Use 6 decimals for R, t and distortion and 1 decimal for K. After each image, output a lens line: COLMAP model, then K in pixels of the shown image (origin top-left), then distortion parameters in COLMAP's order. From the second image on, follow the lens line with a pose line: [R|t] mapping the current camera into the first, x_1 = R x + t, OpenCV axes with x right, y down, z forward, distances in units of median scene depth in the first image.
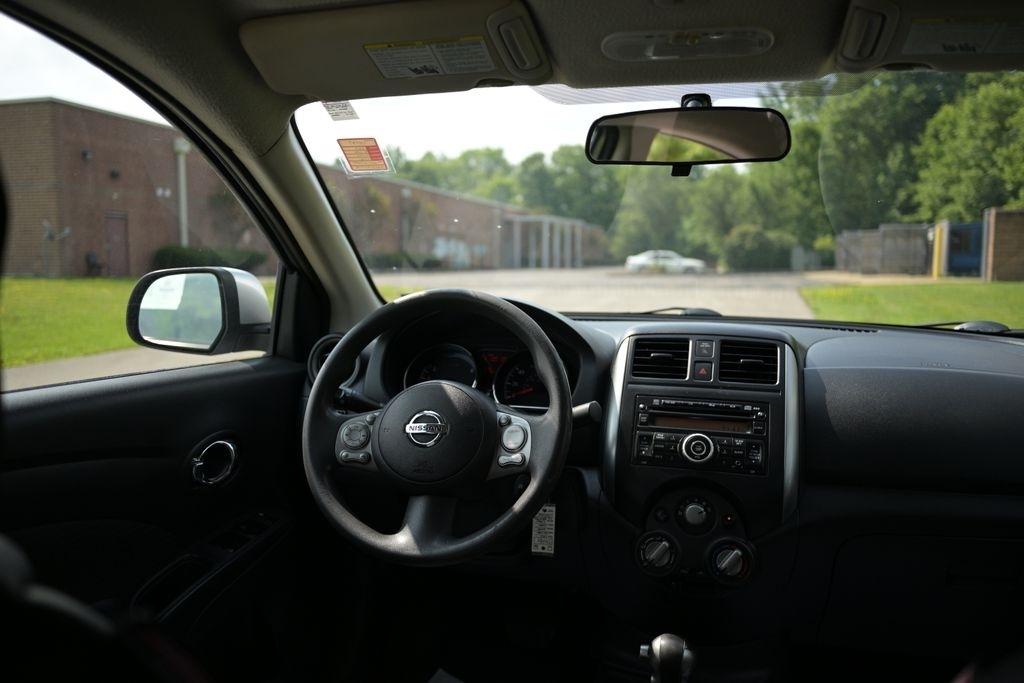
lens RADIAL K [[783.4, 0, 512.0], [0, 783.4, 341.5], [0, 0, 1]] dist [0.003710, -0.010117]
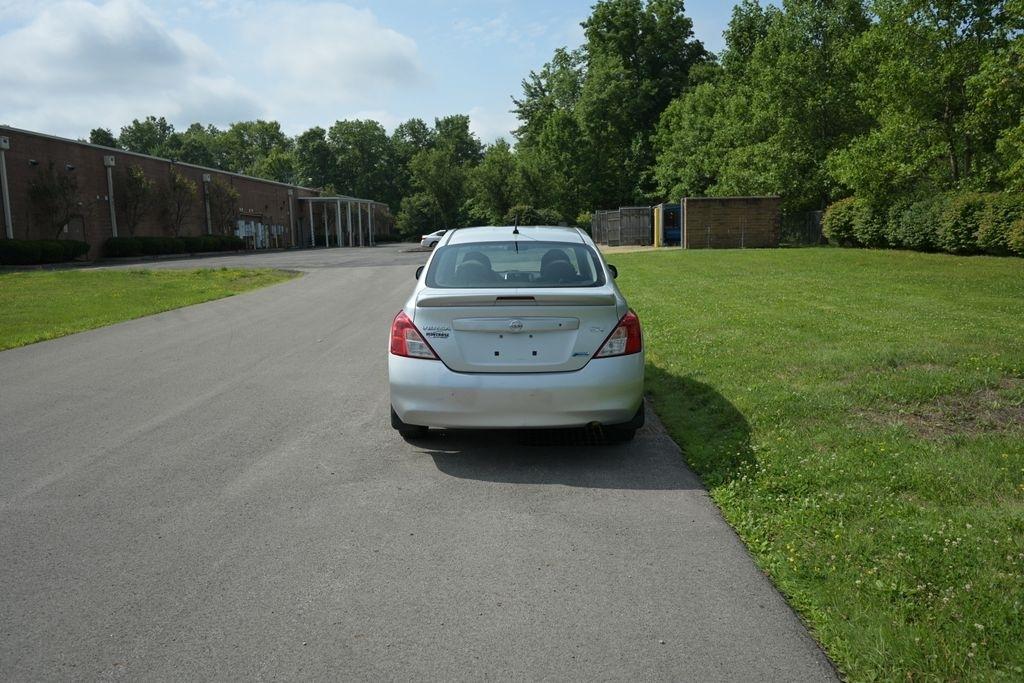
lens RADIAL K [[823.6, 0, 512.0], [0, 823.6, 373.7], [0, 0, 1]] dist [-0.000582, -0.003574]
pose [[0.961756, -0.072488, 0.264140, -0.051419], [0.054503, 0.995708, 0.074803, 0.009823], [-0.268429, -0.057546, 0.961579, -0.178541]]
